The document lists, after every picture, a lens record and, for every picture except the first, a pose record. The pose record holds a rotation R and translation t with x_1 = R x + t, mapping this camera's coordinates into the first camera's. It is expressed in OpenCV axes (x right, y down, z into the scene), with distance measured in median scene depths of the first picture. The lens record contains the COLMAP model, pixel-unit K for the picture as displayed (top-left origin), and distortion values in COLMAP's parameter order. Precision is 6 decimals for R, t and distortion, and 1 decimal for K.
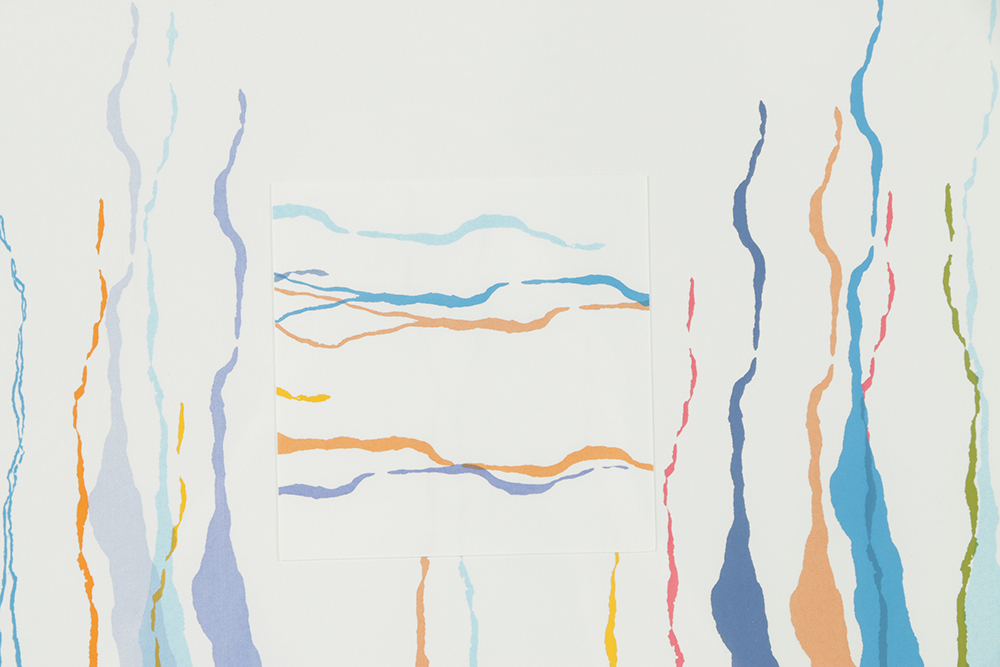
lens RADIAL K [[3890.7, 0, 500.2], [0, 3890.7, 338.7], [0, 0, 1]] dist [0.690411, 0.000000]
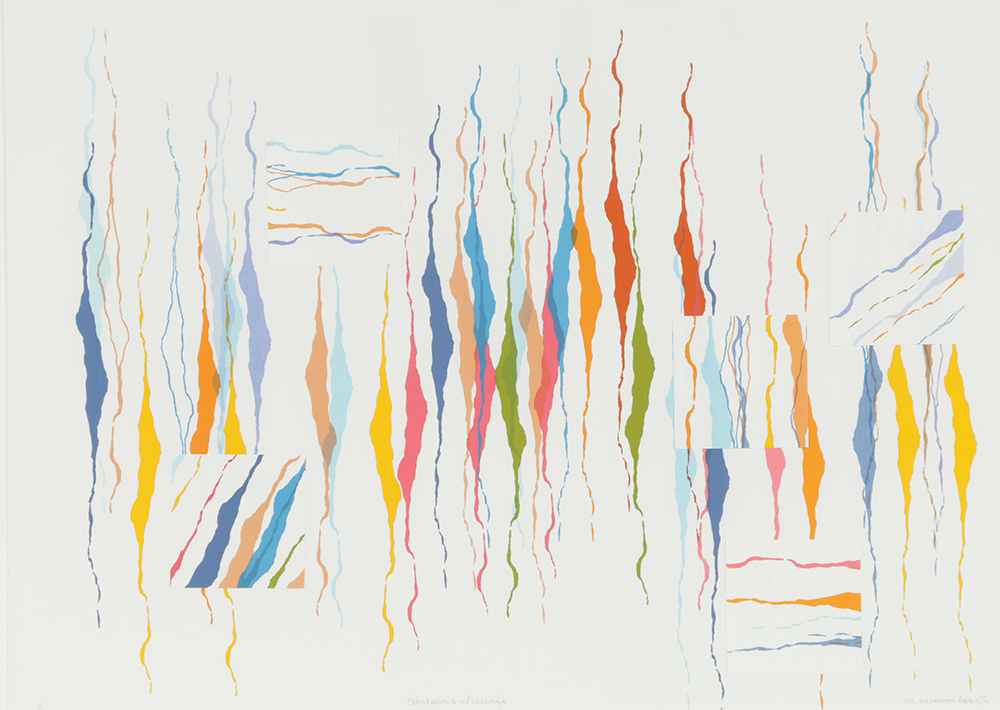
lens RADIAL K [[4944.1, 0, 497.1], [0, 4944.1, 331.0], [0, 0, 1]] dist [1.056690, 0.000000]
pose [[0.999826, -0.004495, -0.018104, 0.173655], [0.004699, 0.999926, 0.011239, 0.063371], [0.018052, -0.011322, 0.999773, -2.591735]]
